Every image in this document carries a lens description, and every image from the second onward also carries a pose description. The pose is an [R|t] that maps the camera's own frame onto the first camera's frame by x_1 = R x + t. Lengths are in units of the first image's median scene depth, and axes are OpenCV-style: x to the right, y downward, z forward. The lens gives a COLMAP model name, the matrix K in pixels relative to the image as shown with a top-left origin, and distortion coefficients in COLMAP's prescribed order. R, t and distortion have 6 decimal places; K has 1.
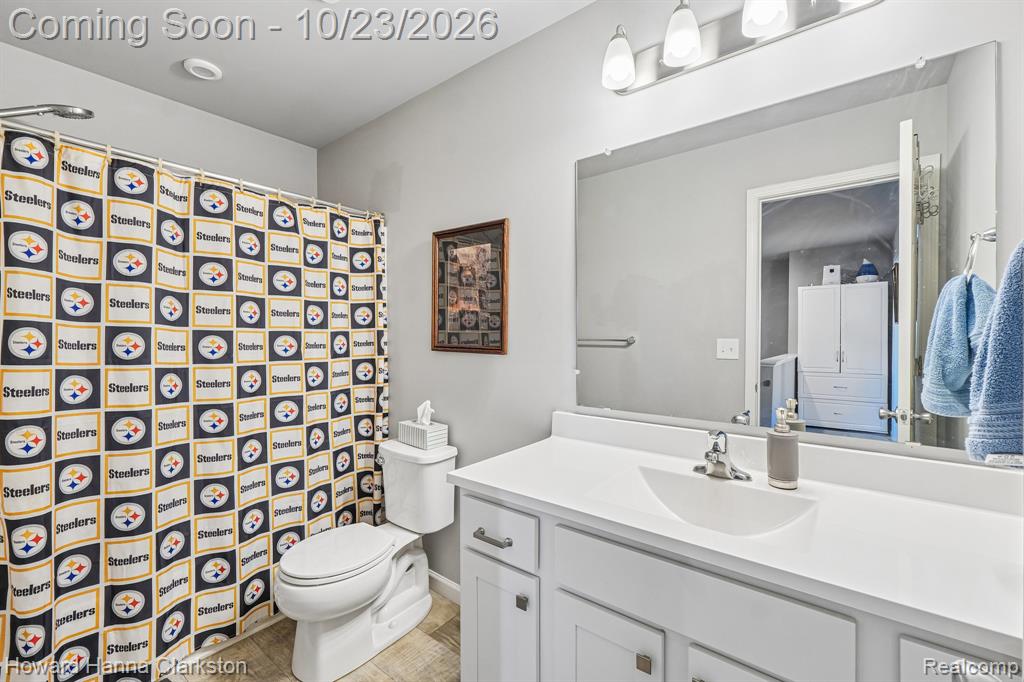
lens RADIAL K [[436.4, 0, 510.0], [0, 436.4, 323.6], [0, 0, 1]] dist [0.026940, 0.000048]
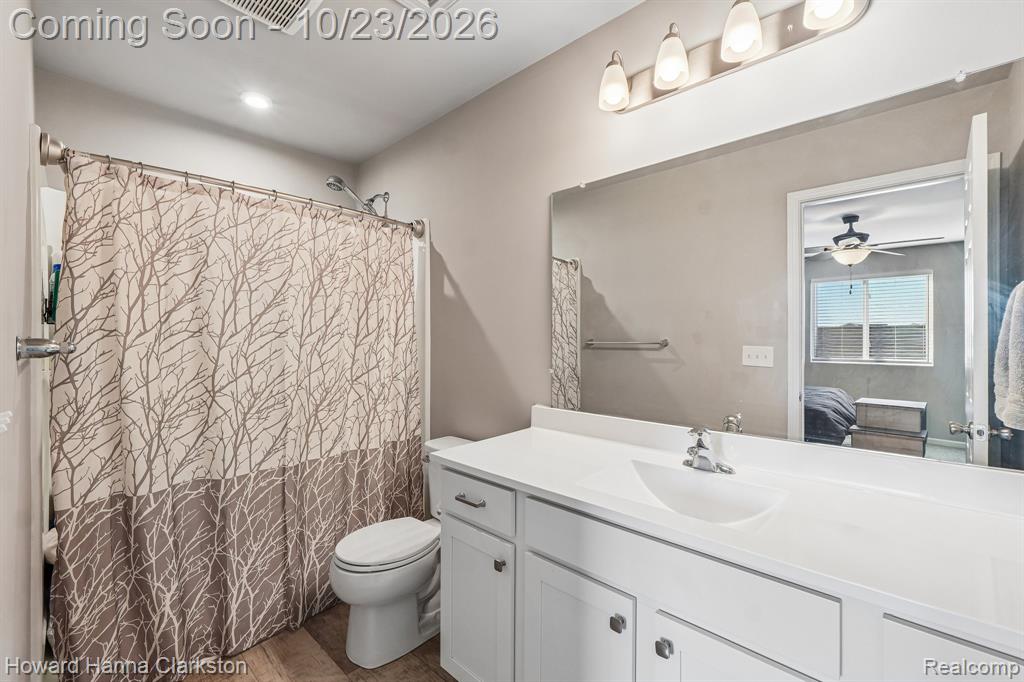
lens RADIAL K [[431.6, 0, 514.1], [0, 431.6, 335.4], [0, 0, 1]] dist [0.003344, -0.000111]
pose [[0.996452, 0.009814, -0.083585, 0.098221], [-0.008325, 0.999801, 0.018145, 0.002328], [0.083746, -0.017385, 0.996335, -0.090977]]
